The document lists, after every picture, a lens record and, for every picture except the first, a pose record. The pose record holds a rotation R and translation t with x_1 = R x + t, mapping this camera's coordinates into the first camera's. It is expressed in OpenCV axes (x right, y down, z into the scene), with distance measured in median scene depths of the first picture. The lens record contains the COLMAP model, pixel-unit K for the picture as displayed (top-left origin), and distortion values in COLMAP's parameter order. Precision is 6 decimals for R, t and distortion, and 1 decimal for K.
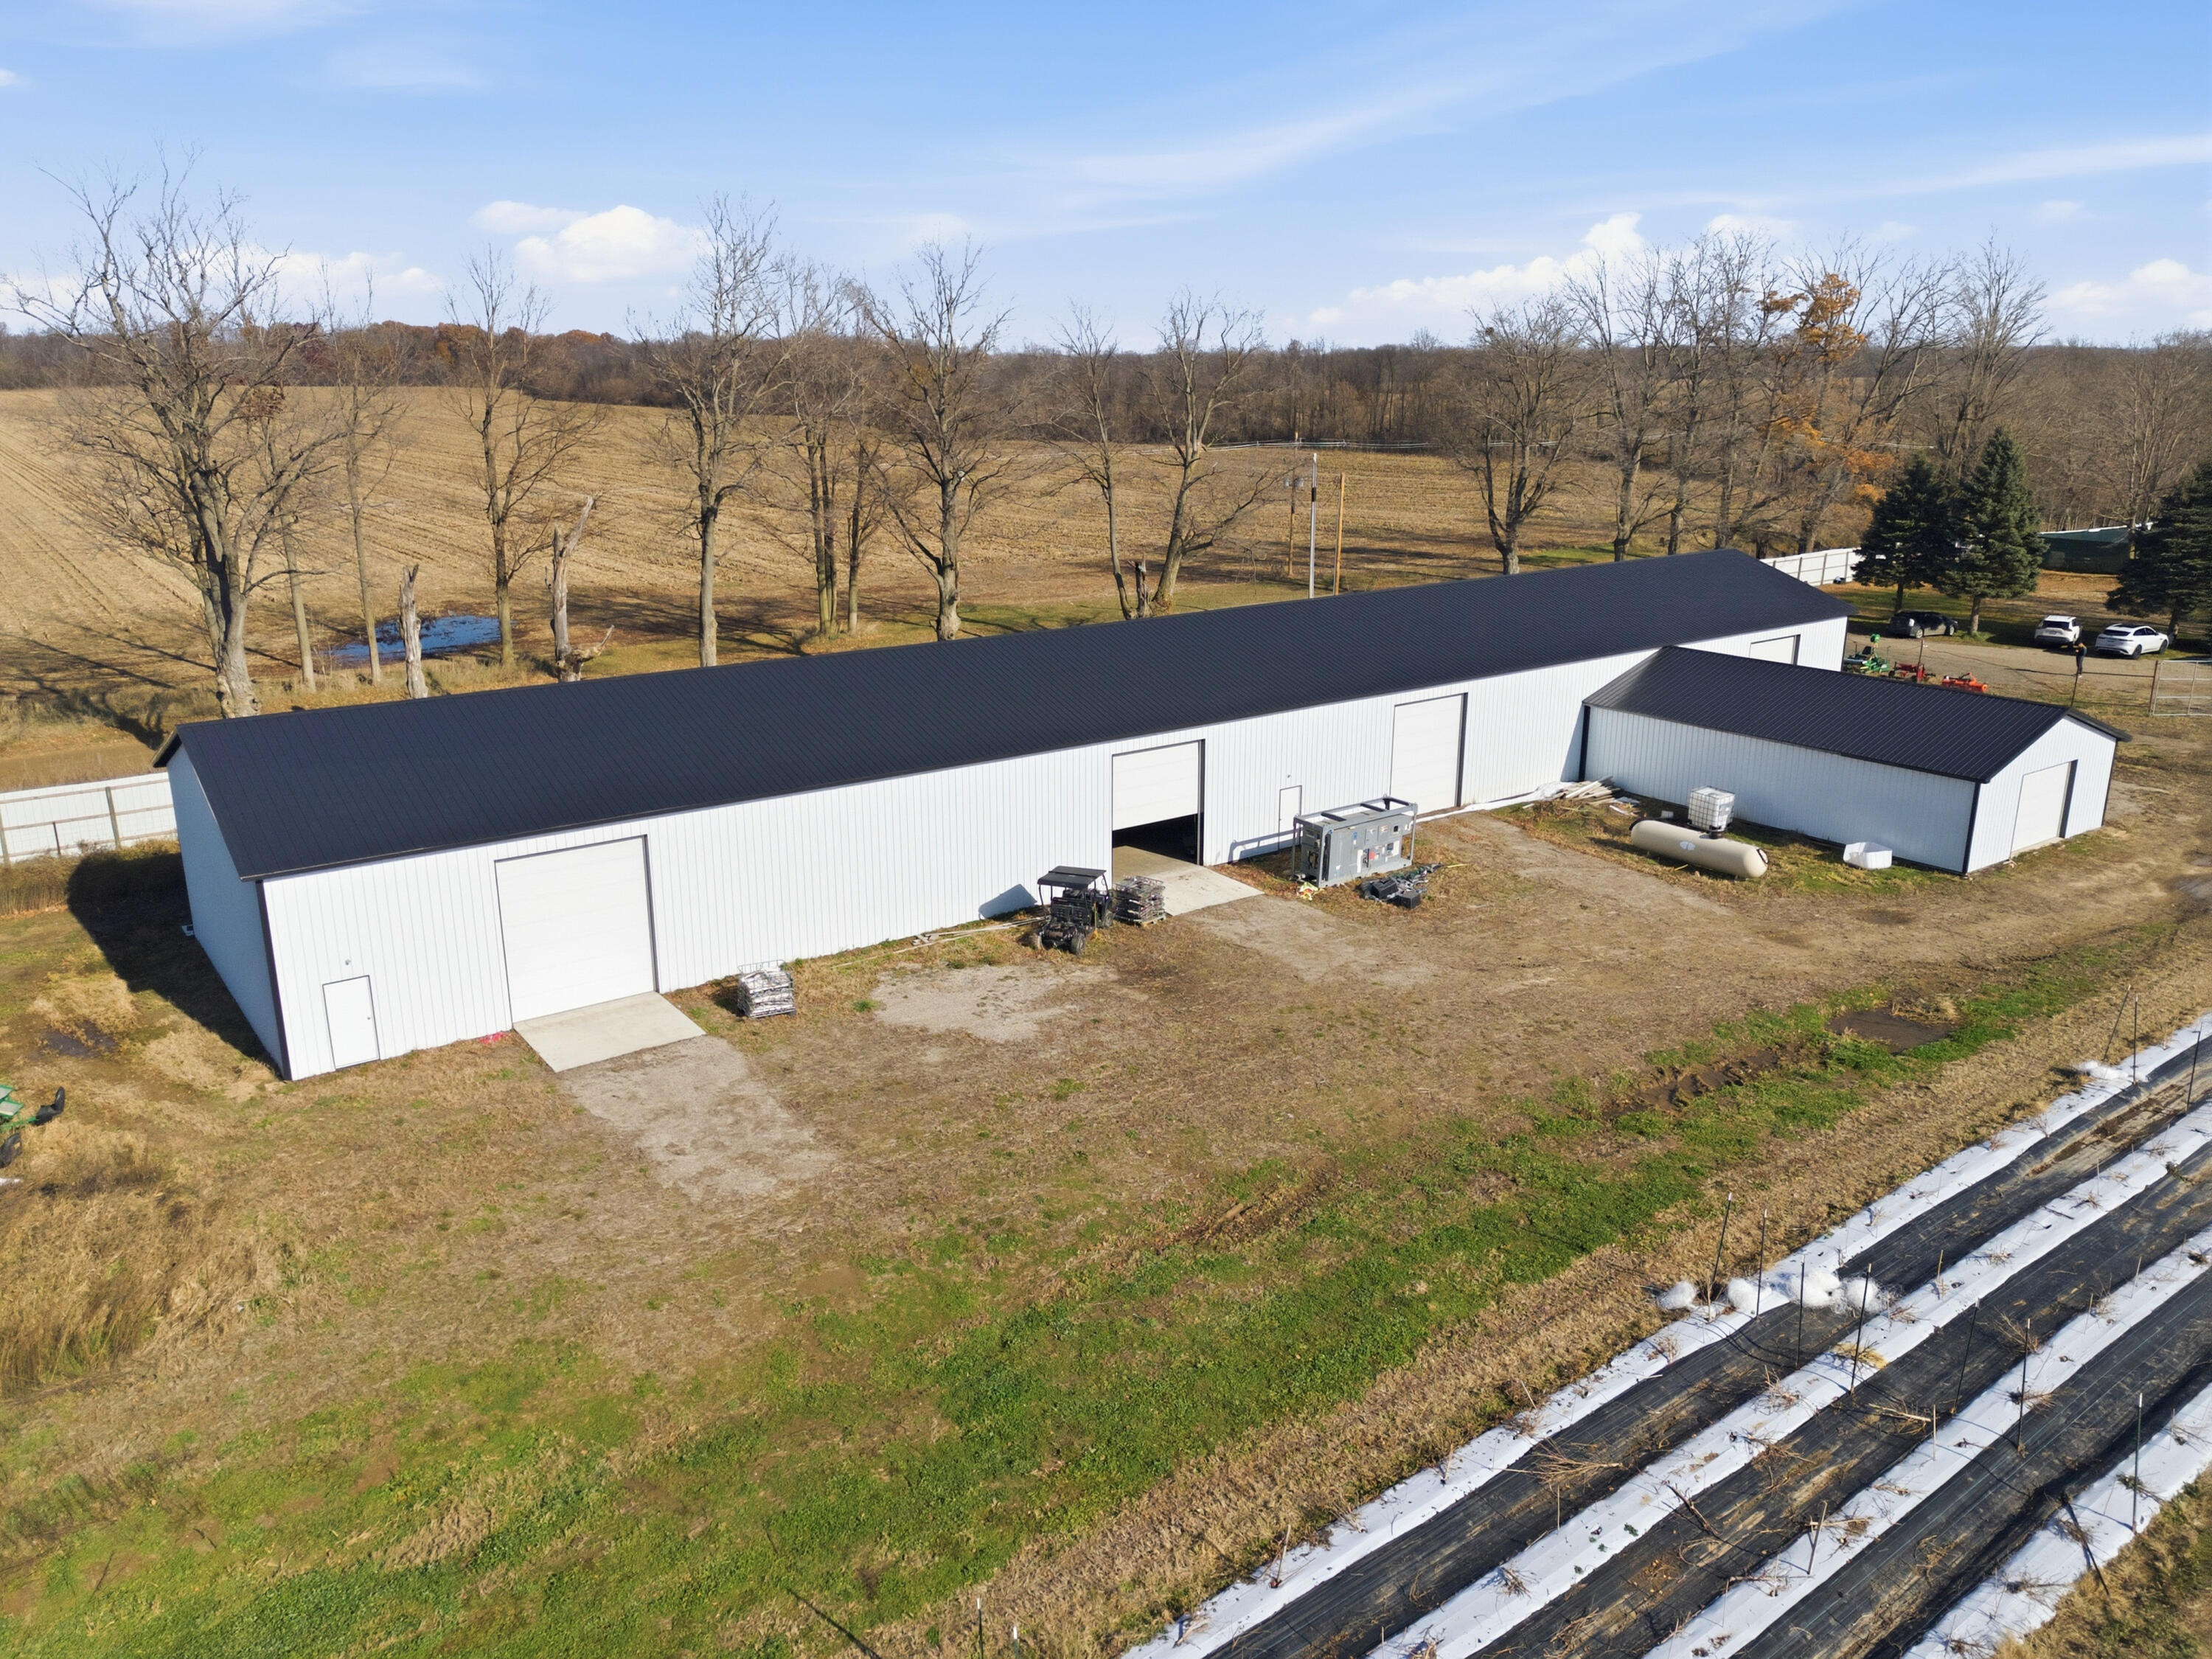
lens RADIAL K [[1611.5, 0, 1116.0], [0, 1611.5, 826.1], [0, 0, 1]] dist [0.073625, -0.074406]
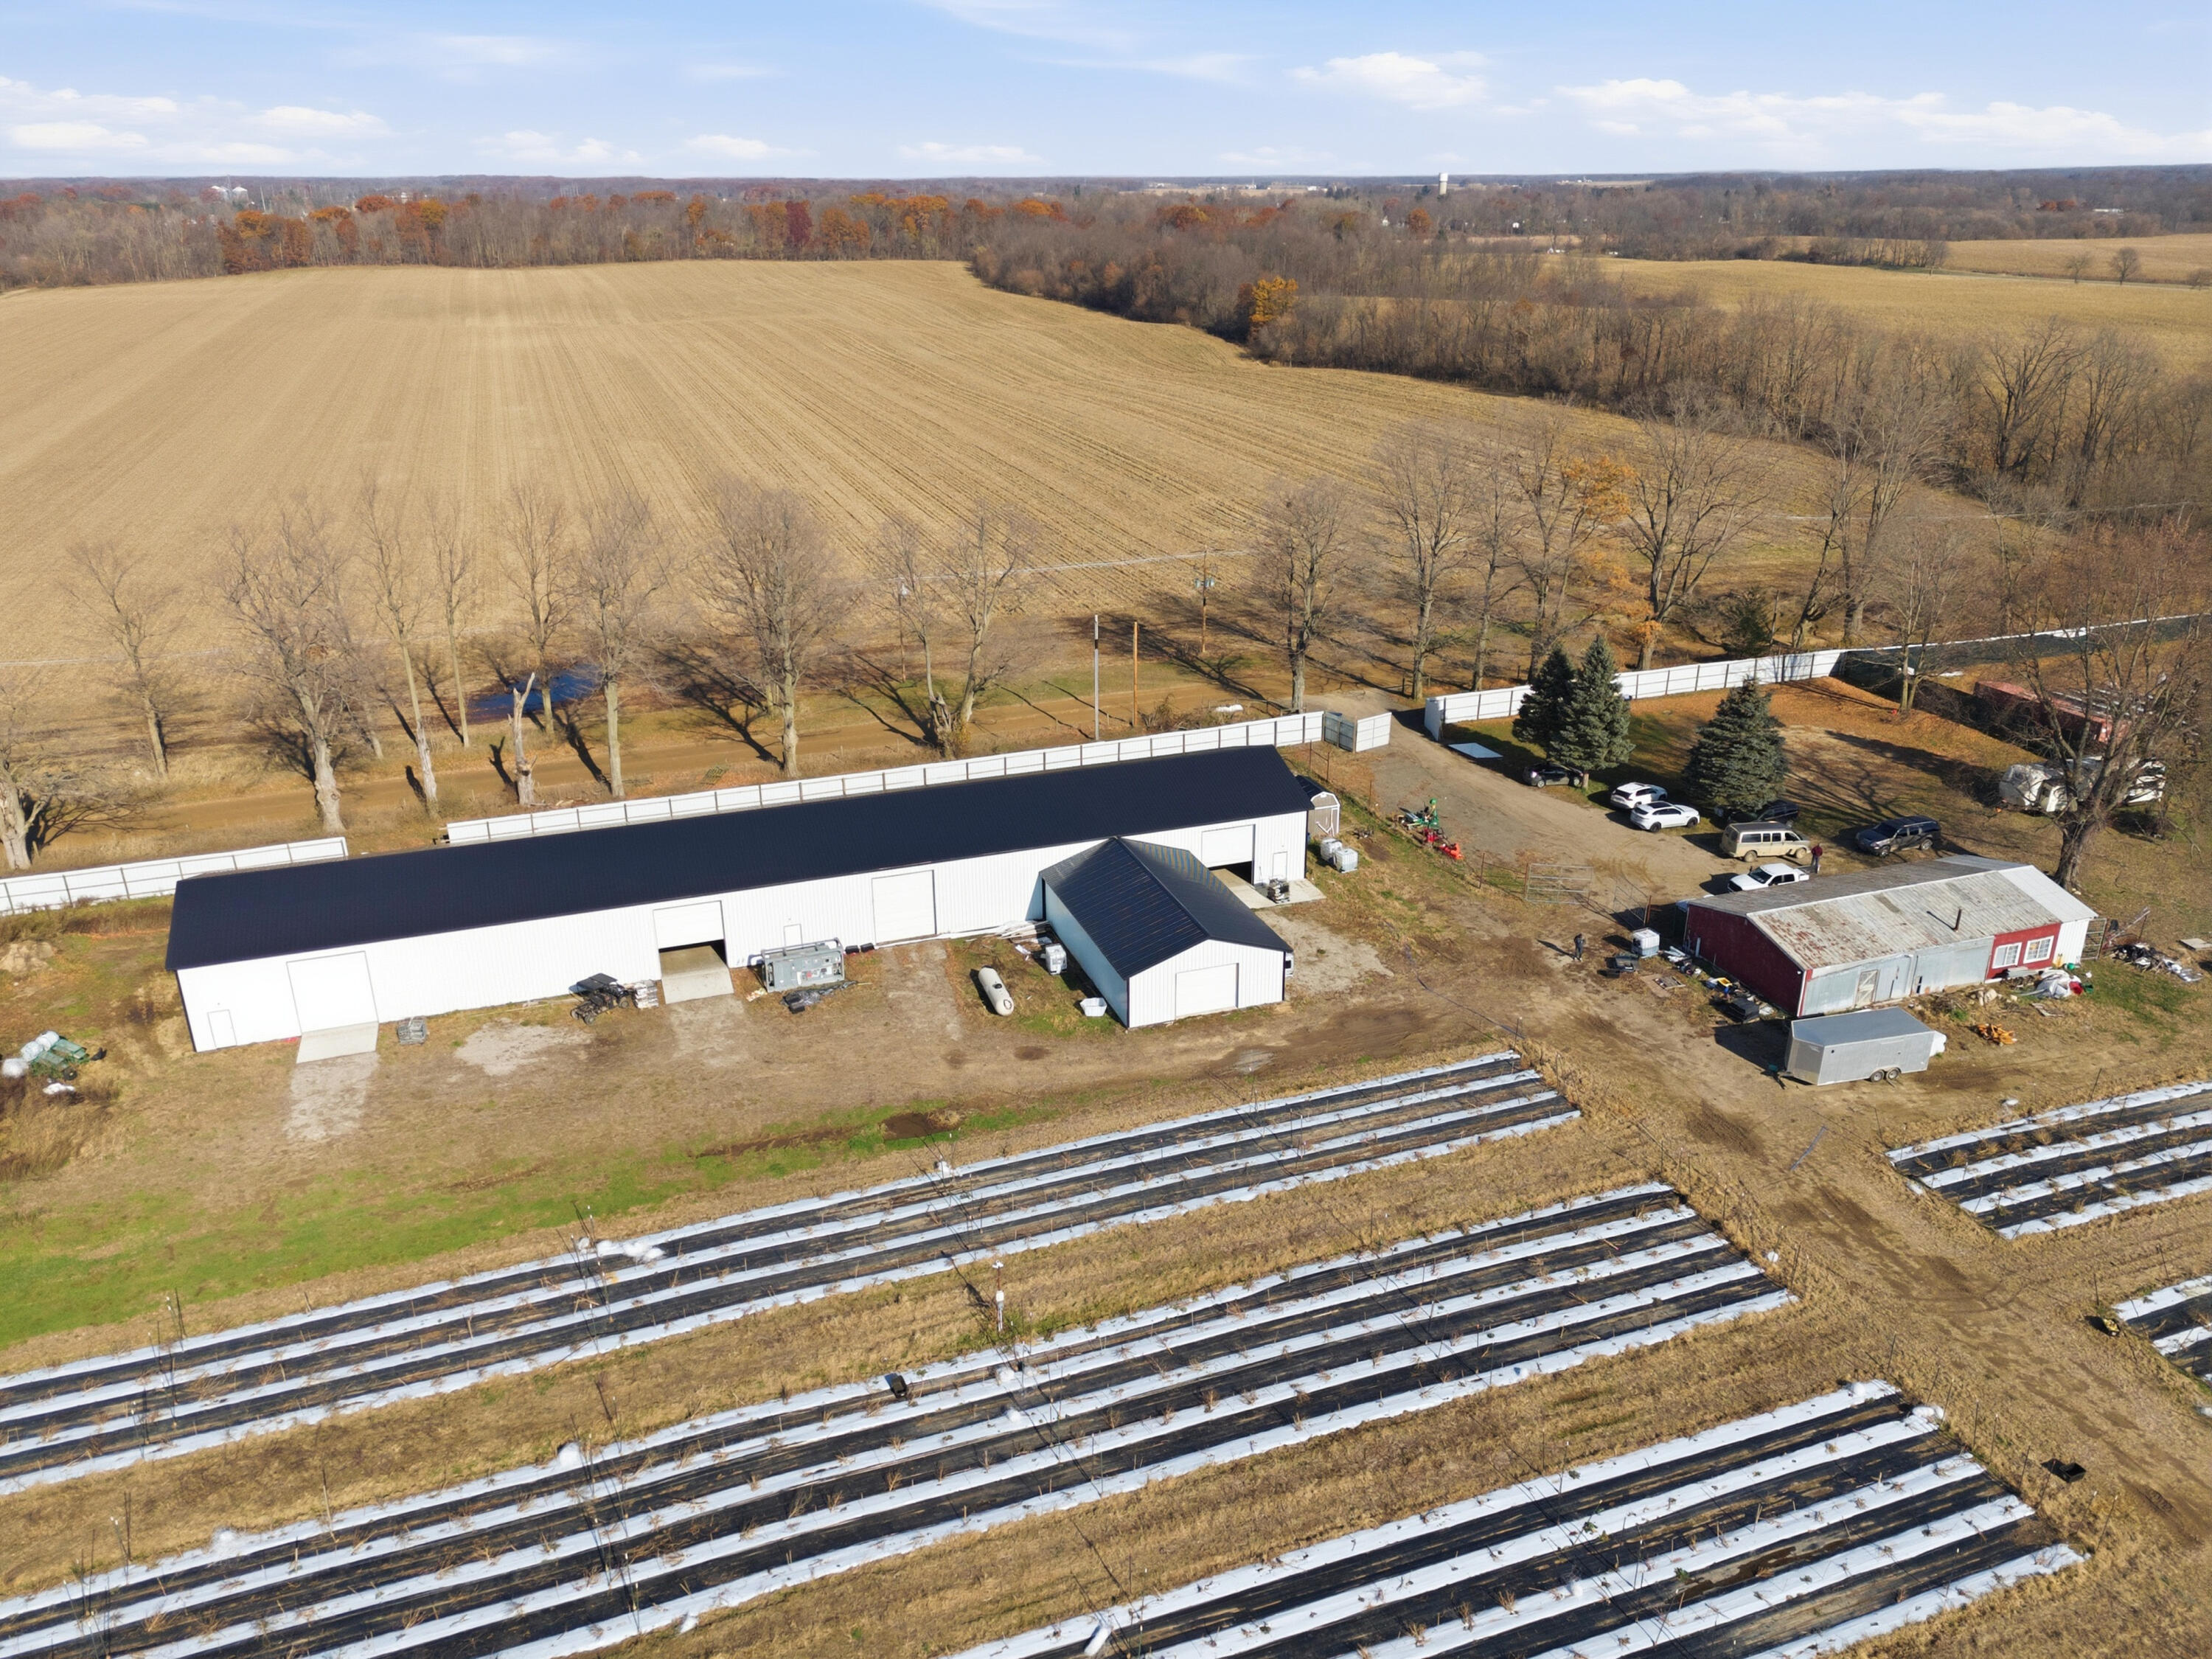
lens RADIAL K [[1611.5, 0, 1116.0], [0, 1611.5, 826.1], [0, 0, 1]] dist [0.073625, -0.074406]
pose [[0.957668, 0.101081, -0.269544, 1.091473], [-0.074415, 0.991427, 0.107400, -0.414852], [0.278089, -0.082796, 0.956980, -0.668855]]
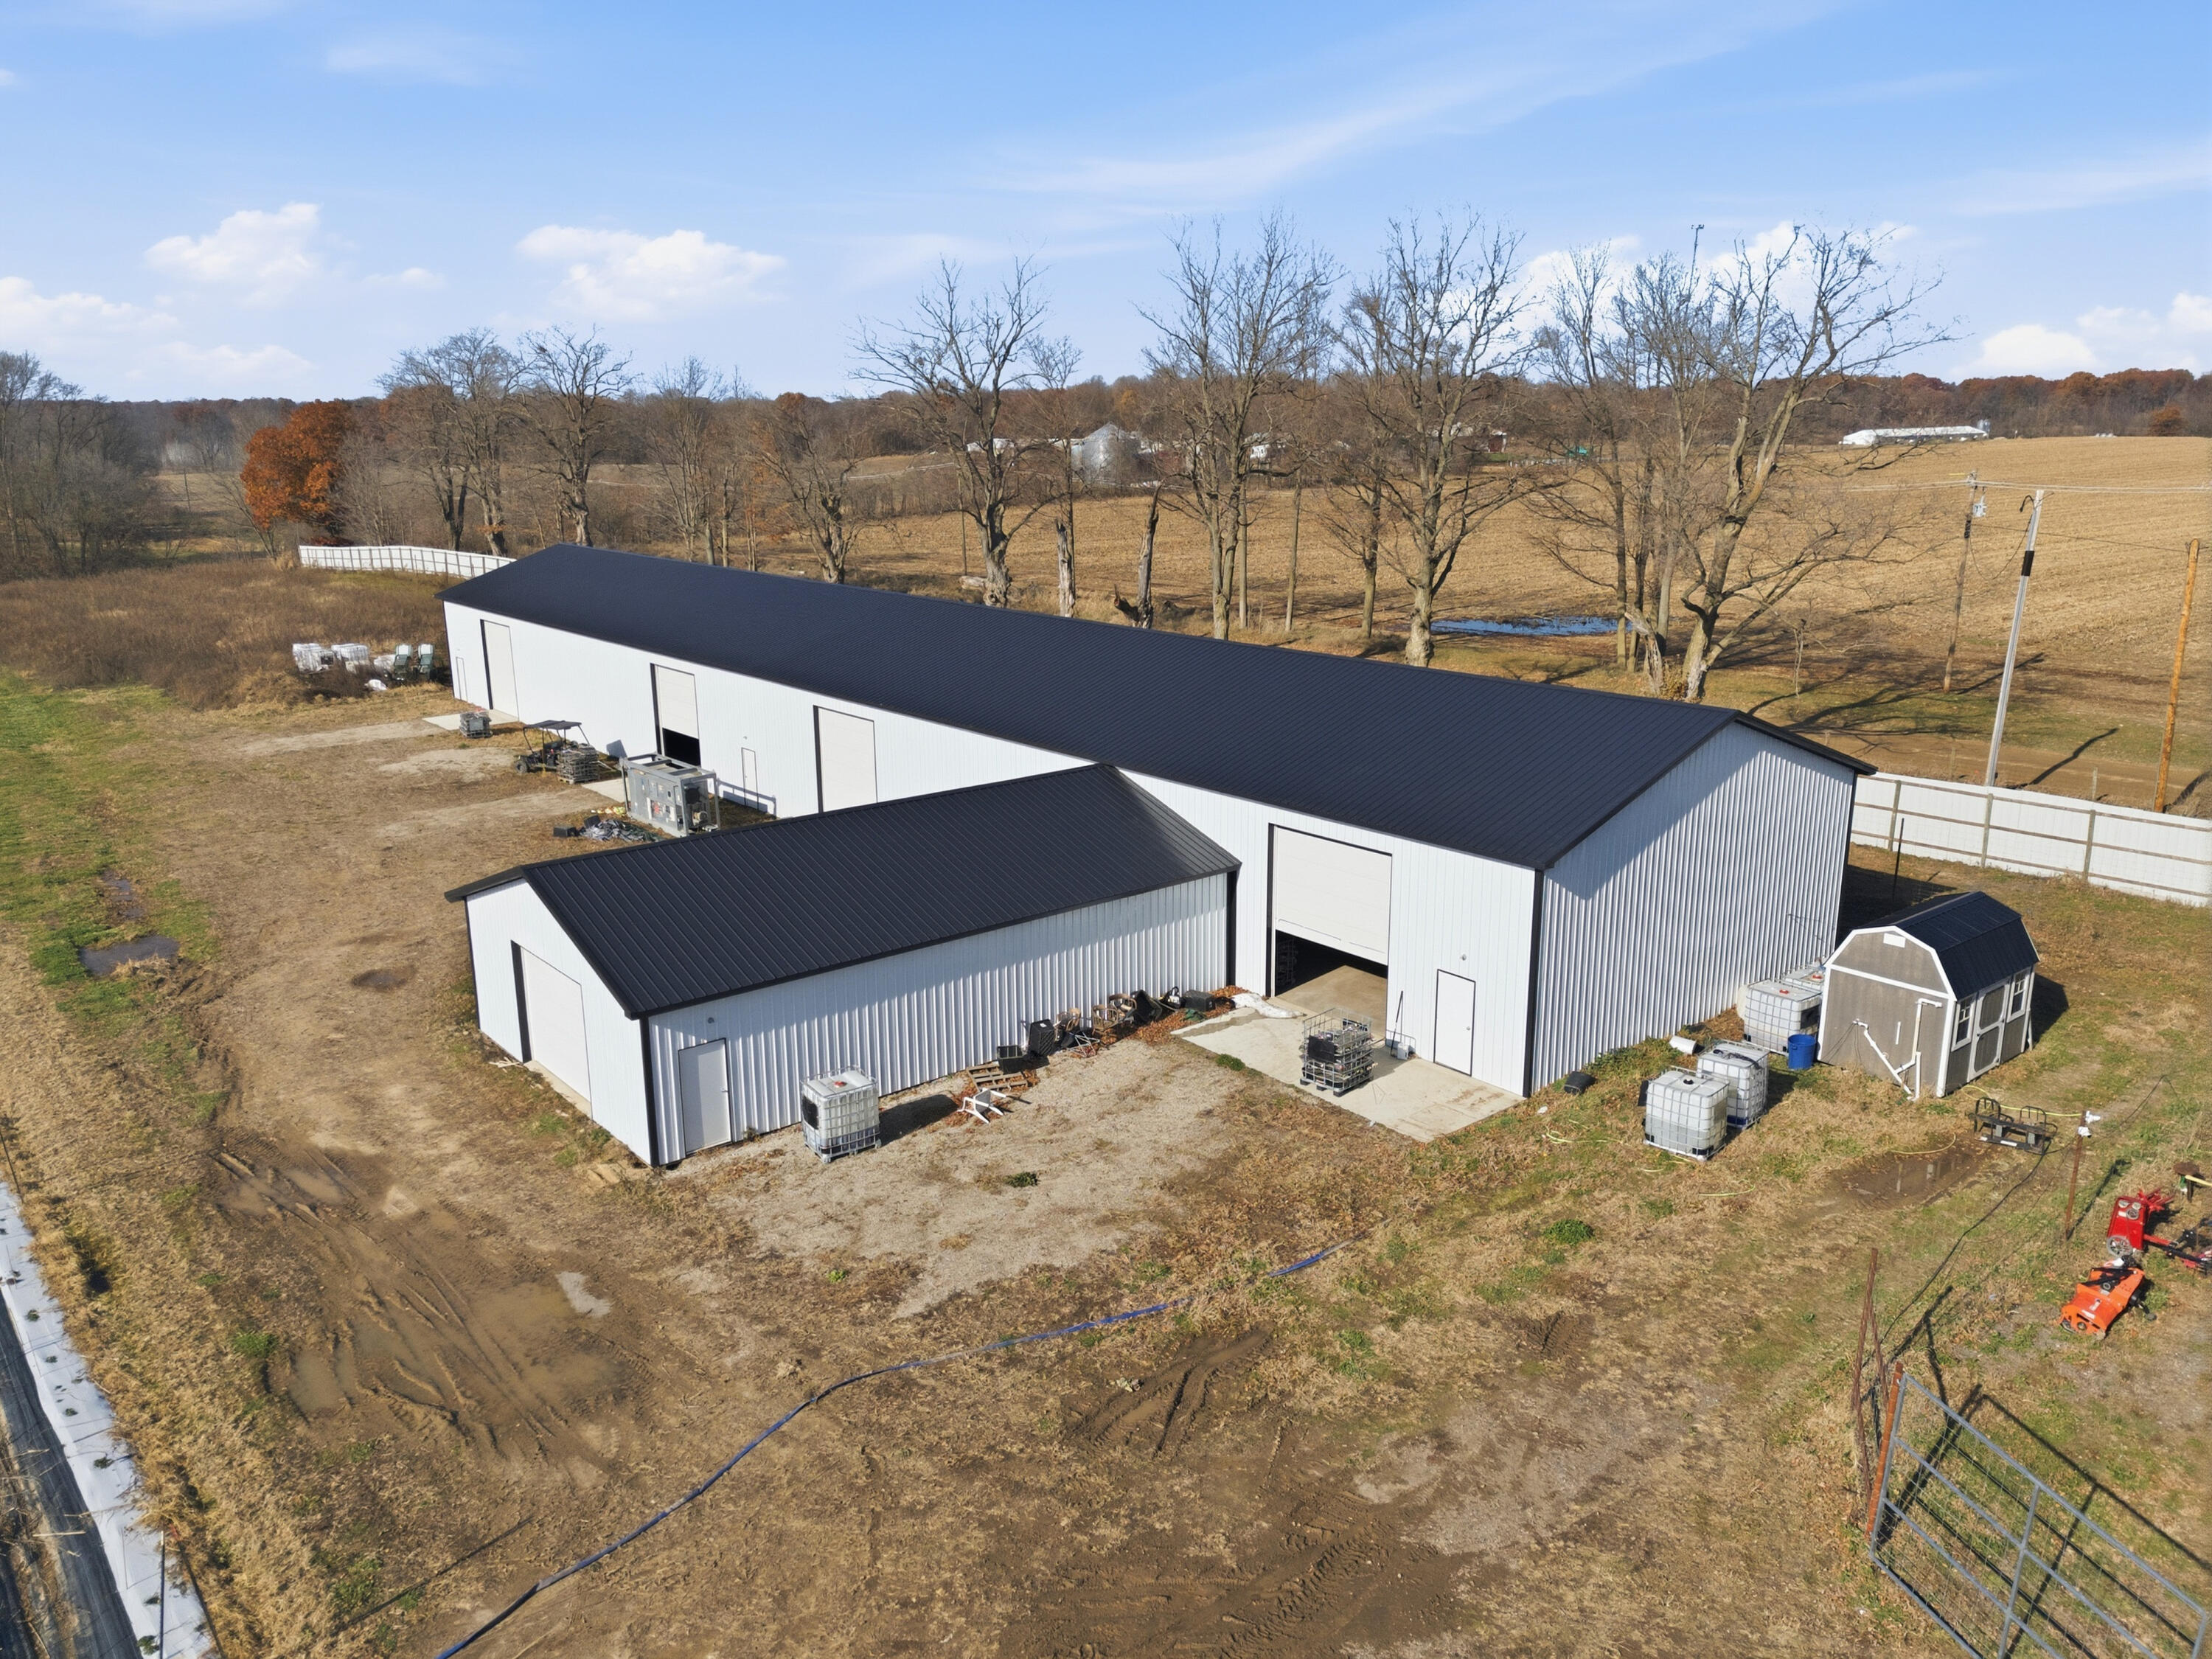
lens RADIAL K [[1611.5, 0, 1116.0], [0, 1611.5, 826.1], [0, 0, 1]] dist [0.073625, -0.074406]
pose [[0.061465, 0.244929, -0.967591, 1.404324], [-0.272632, 0.936678, 0.219785, -0.333866], [0.960153, 0.250287, 0.124348, 1.349151]]
